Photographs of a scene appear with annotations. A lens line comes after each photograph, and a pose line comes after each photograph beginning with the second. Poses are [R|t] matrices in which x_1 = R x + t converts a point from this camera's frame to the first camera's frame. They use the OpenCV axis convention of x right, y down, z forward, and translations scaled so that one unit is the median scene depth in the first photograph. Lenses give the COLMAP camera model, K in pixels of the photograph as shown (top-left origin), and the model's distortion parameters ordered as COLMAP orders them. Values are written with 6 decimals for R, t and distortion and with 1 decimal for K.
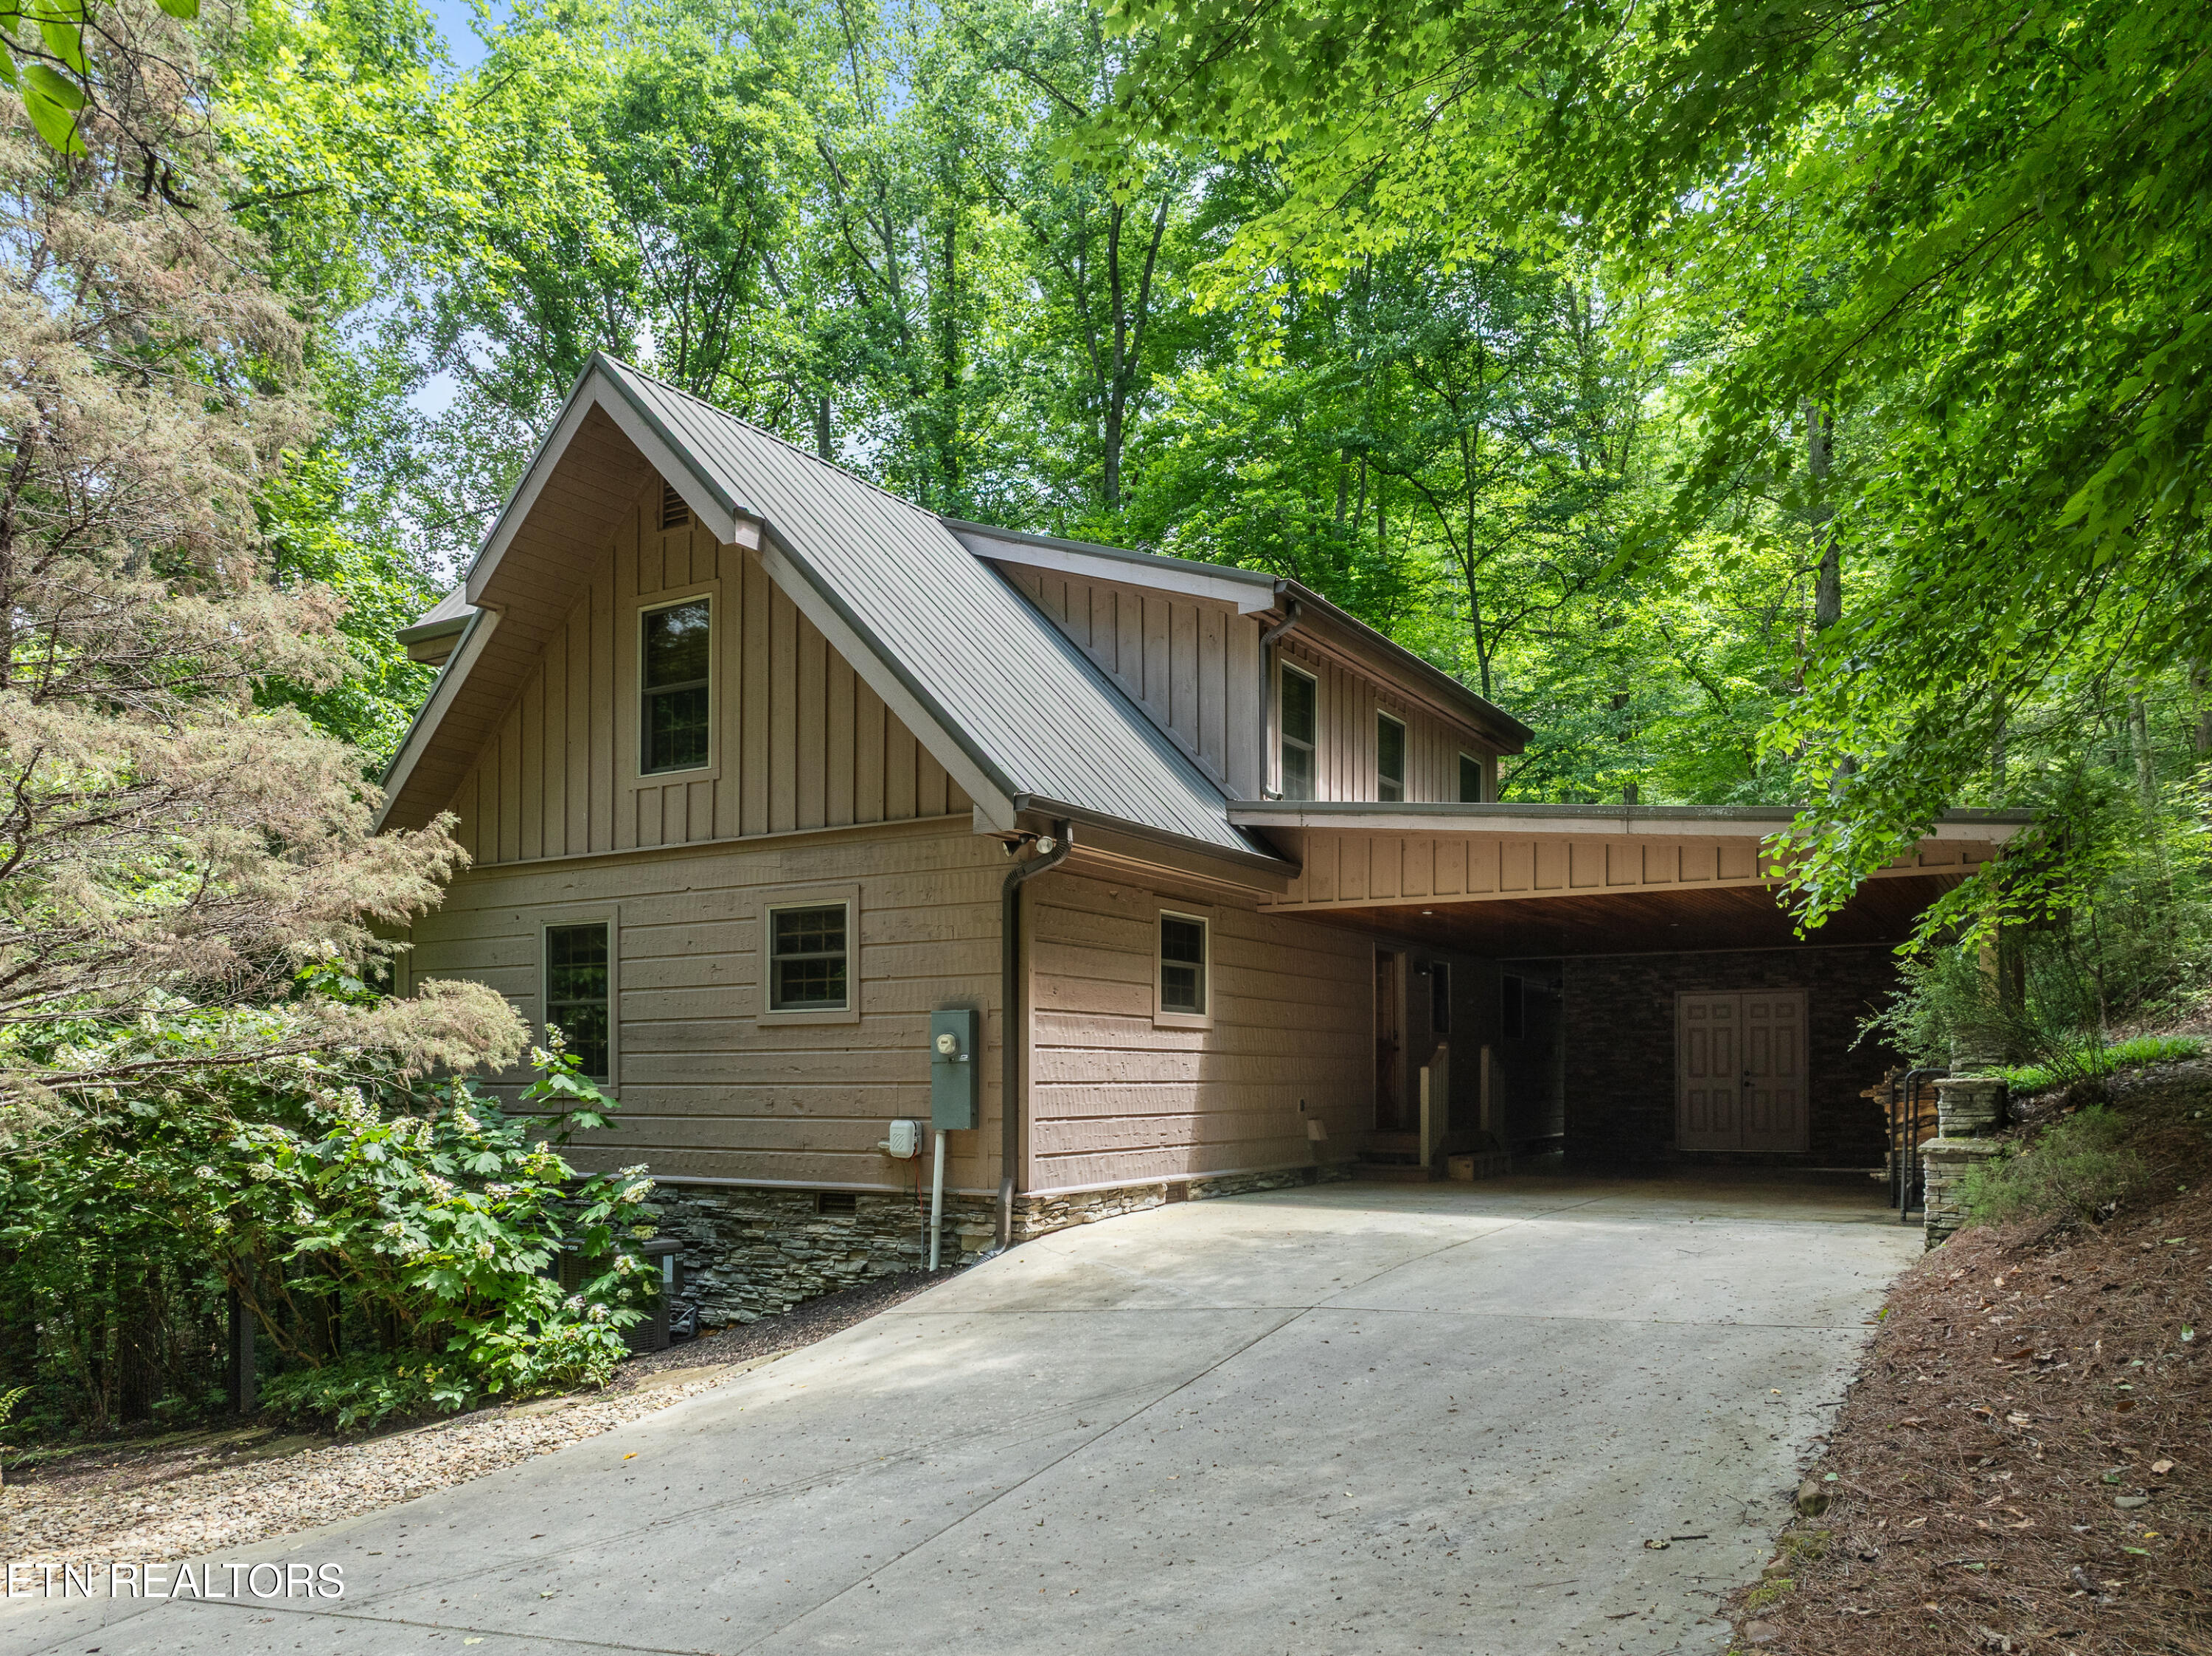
lens RADIAL K [[1540.4, 0, 1105.2], [0, 1540.4, 1070.3], [0, 0, 1]] dist [-0.122346, 0.040354]
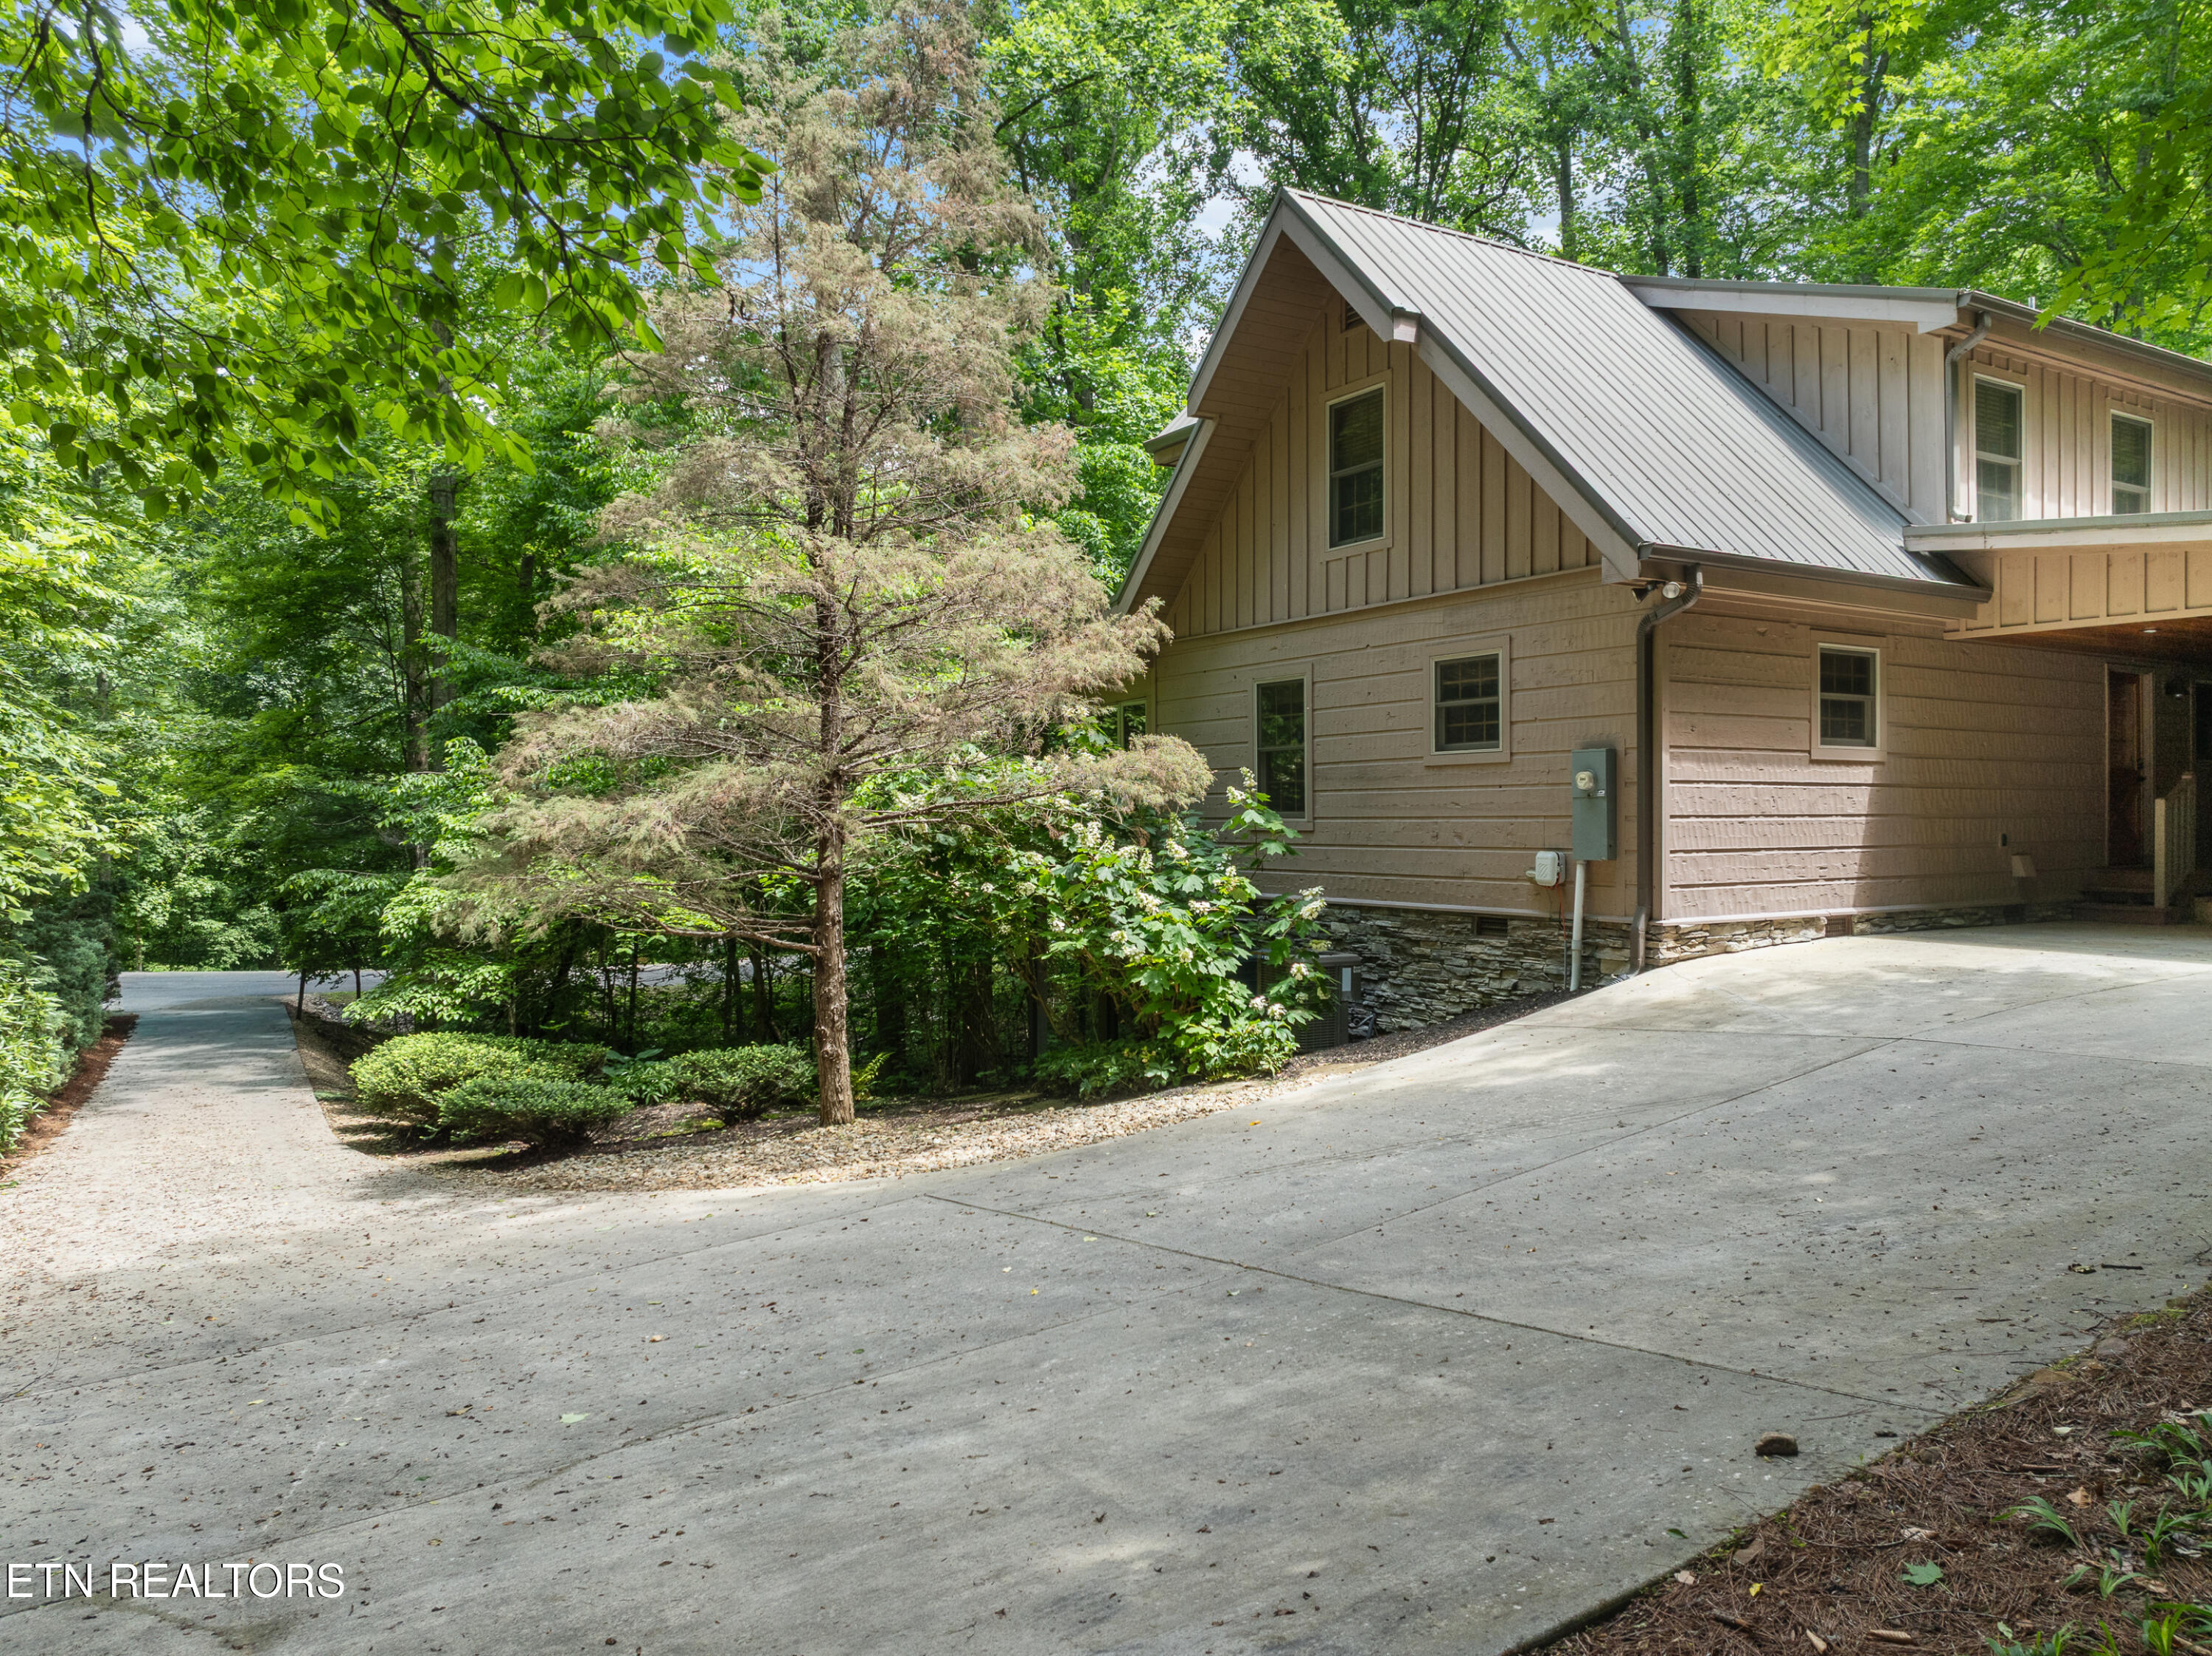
lens RADIAL K [[1544.8, 0, 1106.0], [0, 1544.8, 828.0], [0, 0, 1]] dist [-0.143662, 0.001890]
pose [[0.849112, 0.000733, -0.528212, 0.173756], [0.006576, 0.999907, 0.011959, 0.001152], [0.528172, -0.013628, 0.849028, -0.080492]]
